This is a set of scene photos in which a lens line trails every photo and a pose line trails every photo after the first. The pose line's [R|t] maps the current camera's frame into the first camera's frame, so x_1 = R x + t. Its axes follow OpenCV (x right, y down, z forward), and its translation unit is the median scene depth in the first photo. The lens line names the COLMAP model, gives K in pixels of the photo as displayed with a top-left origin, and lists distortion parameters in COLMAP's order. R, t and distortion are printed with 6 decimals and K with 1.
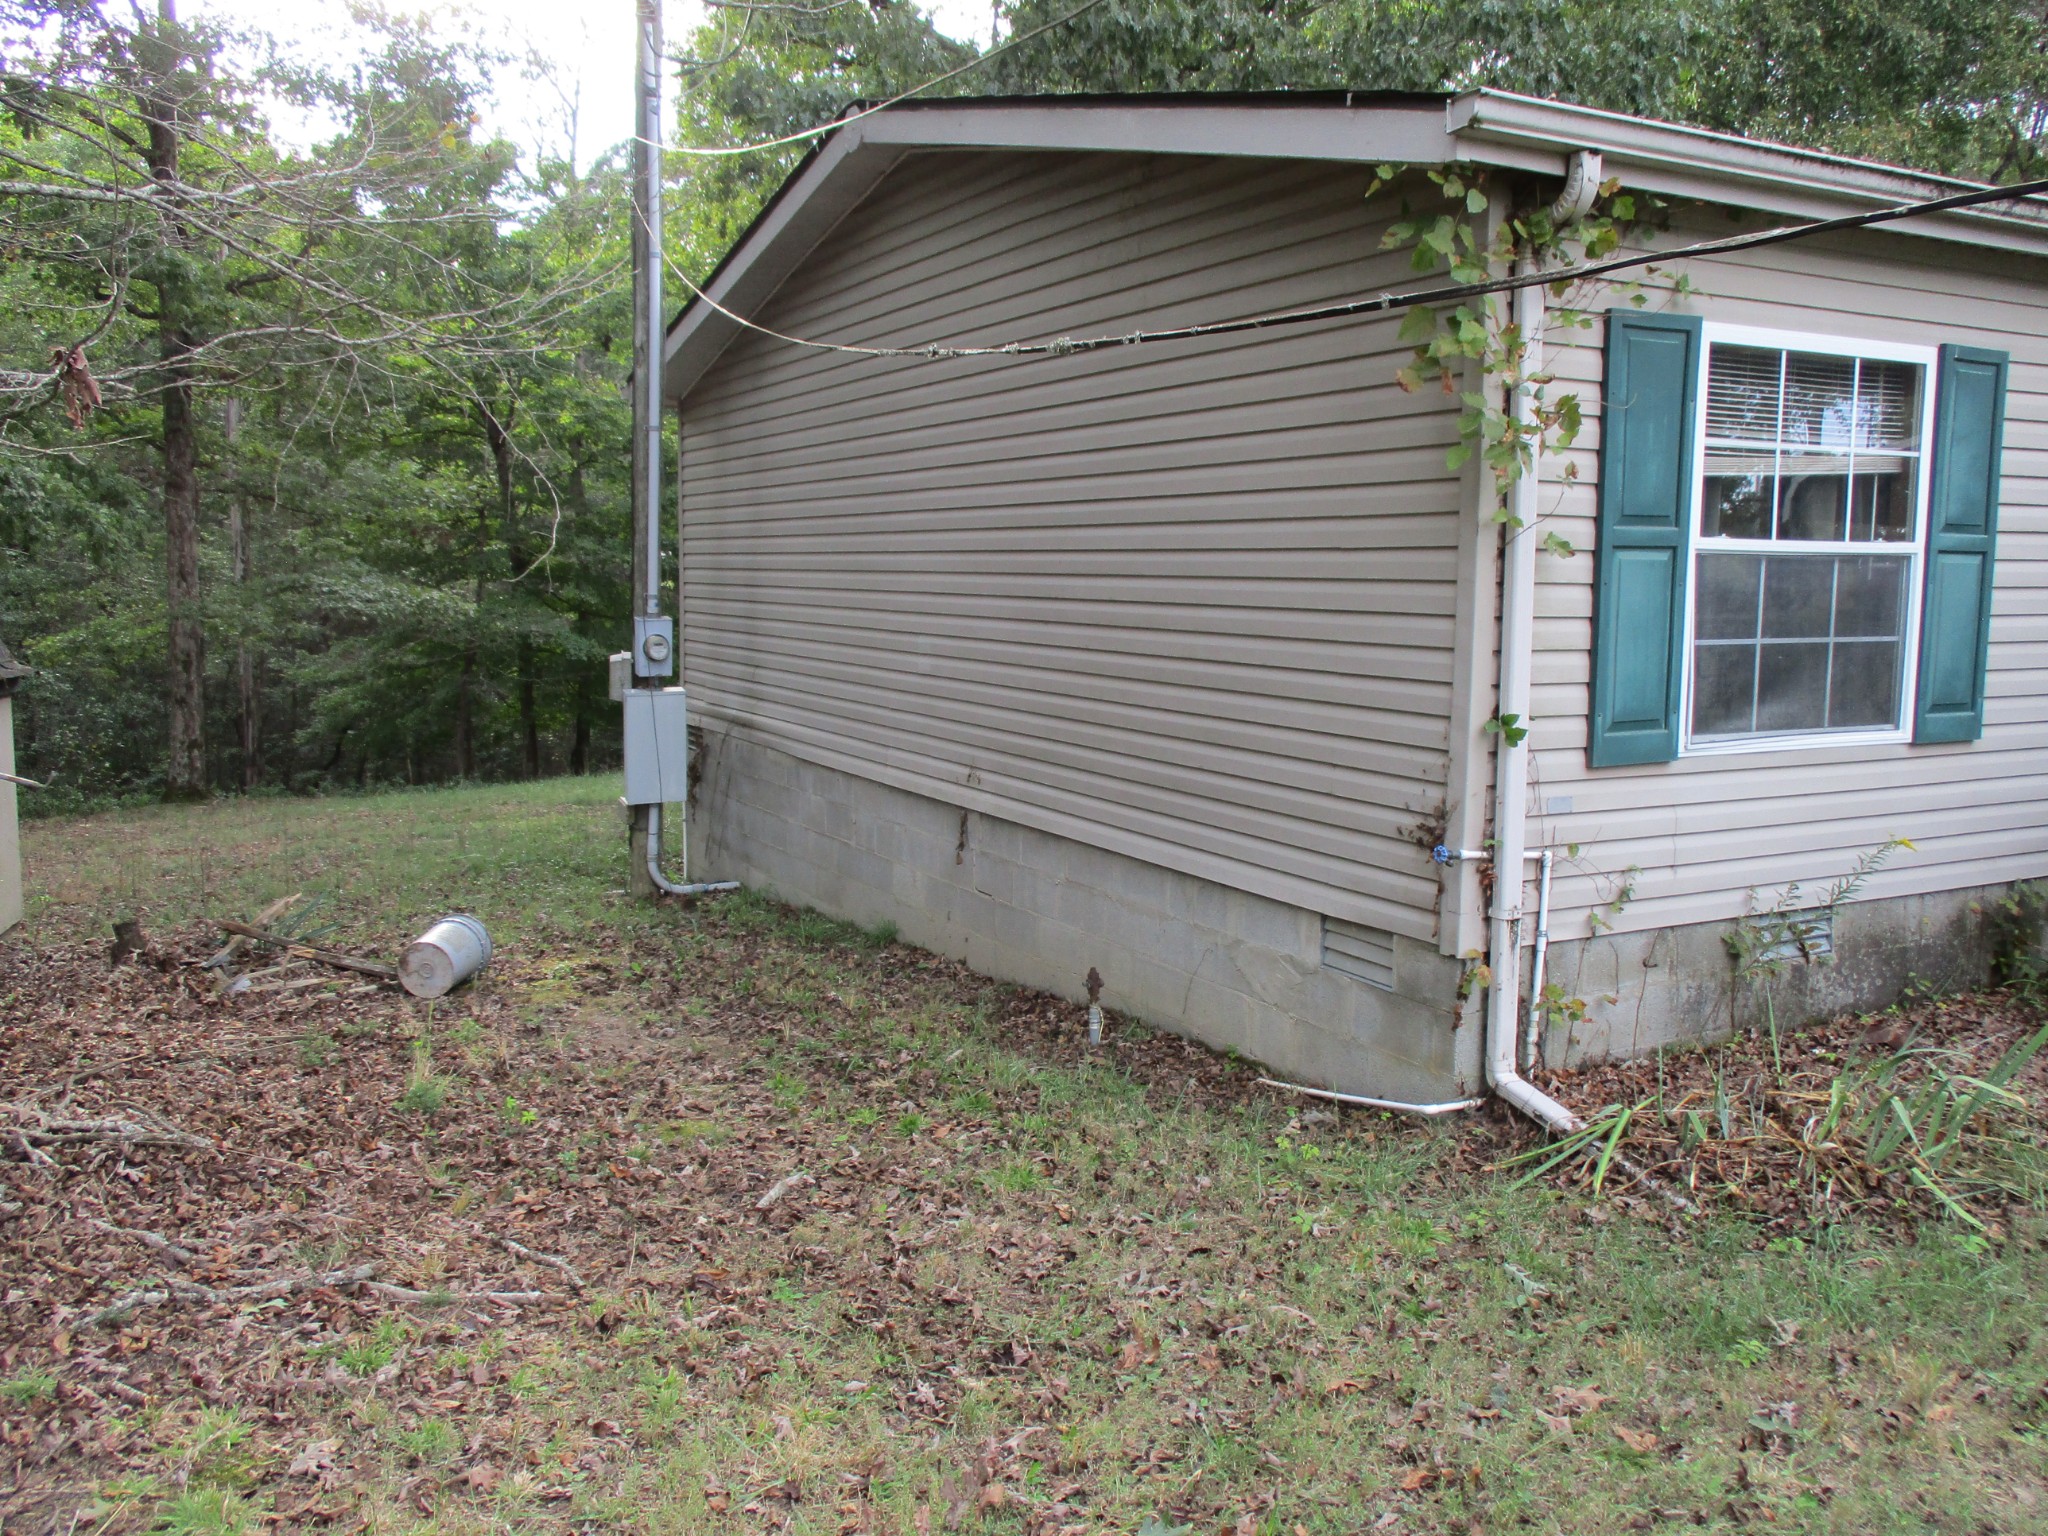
lens RADIAL K [[1686.9, 0, 1024.0], [0, 1686.9, 768.0], [0, 0, 1]] dist [0.000406, 0.000008]
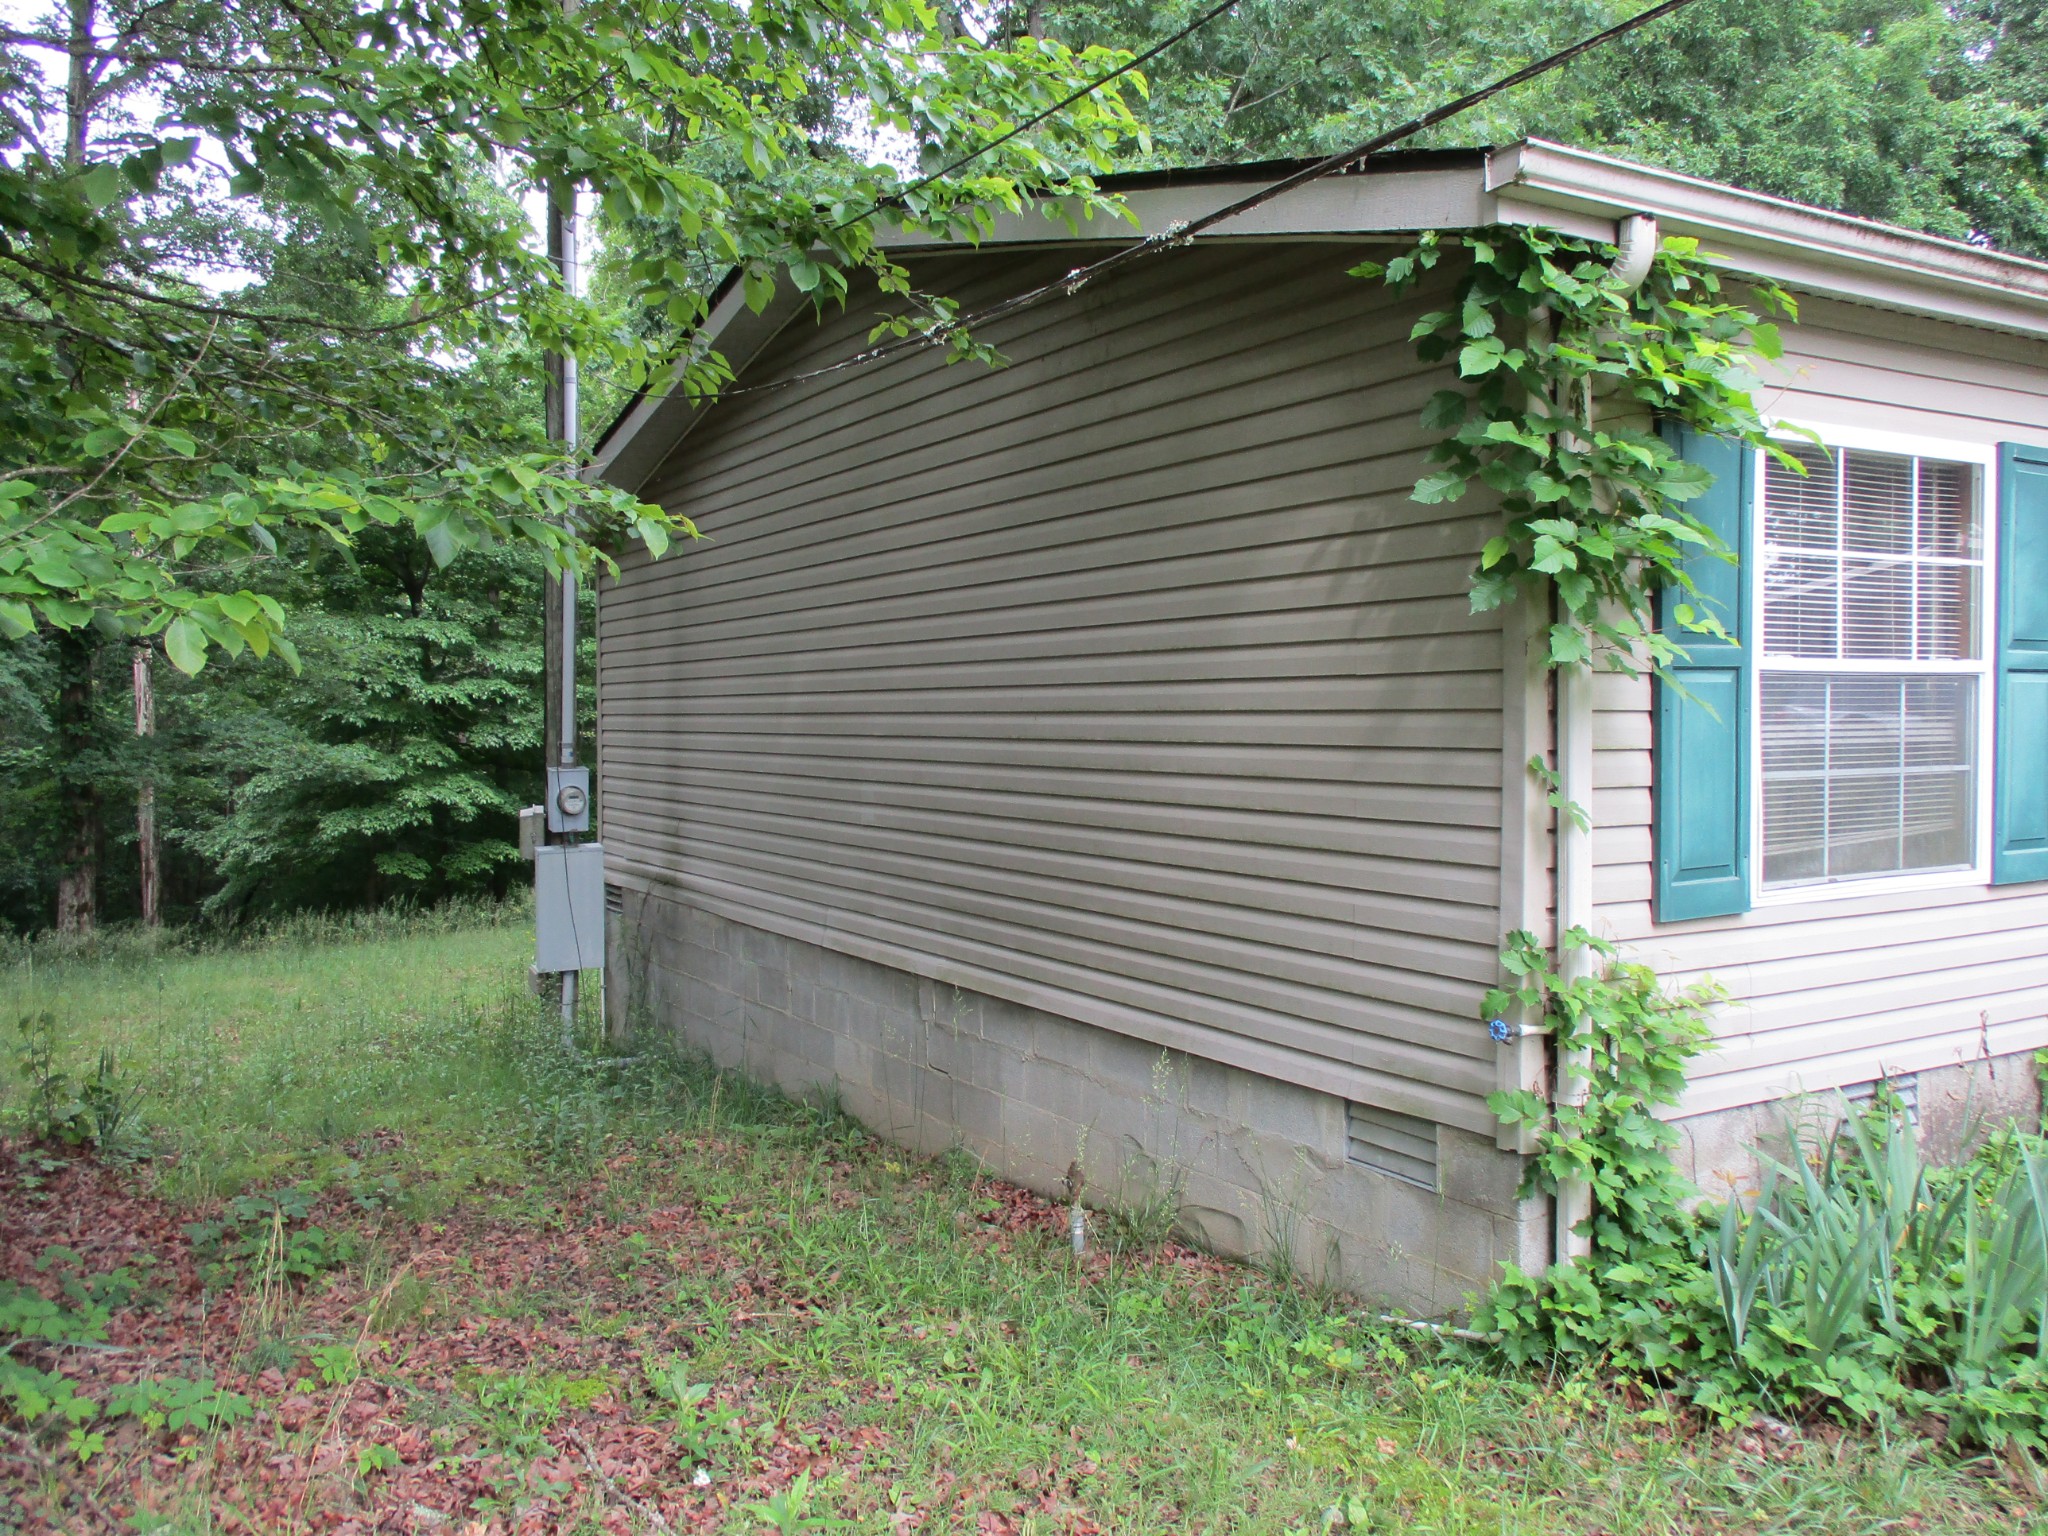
lens RADIAL K [[1686.9, 0, 1024.0], [0, 1686.9, 768.0], [0, 0, 1]] dist [0.000406, 0.000008]
pose [[0.998859, -0.017781, 0.044315, -0.021172], [0.021461, 0.996234, -0.084007, -0.012208], [-0.042655, 0.084862, 0.995479, 0.133987]]
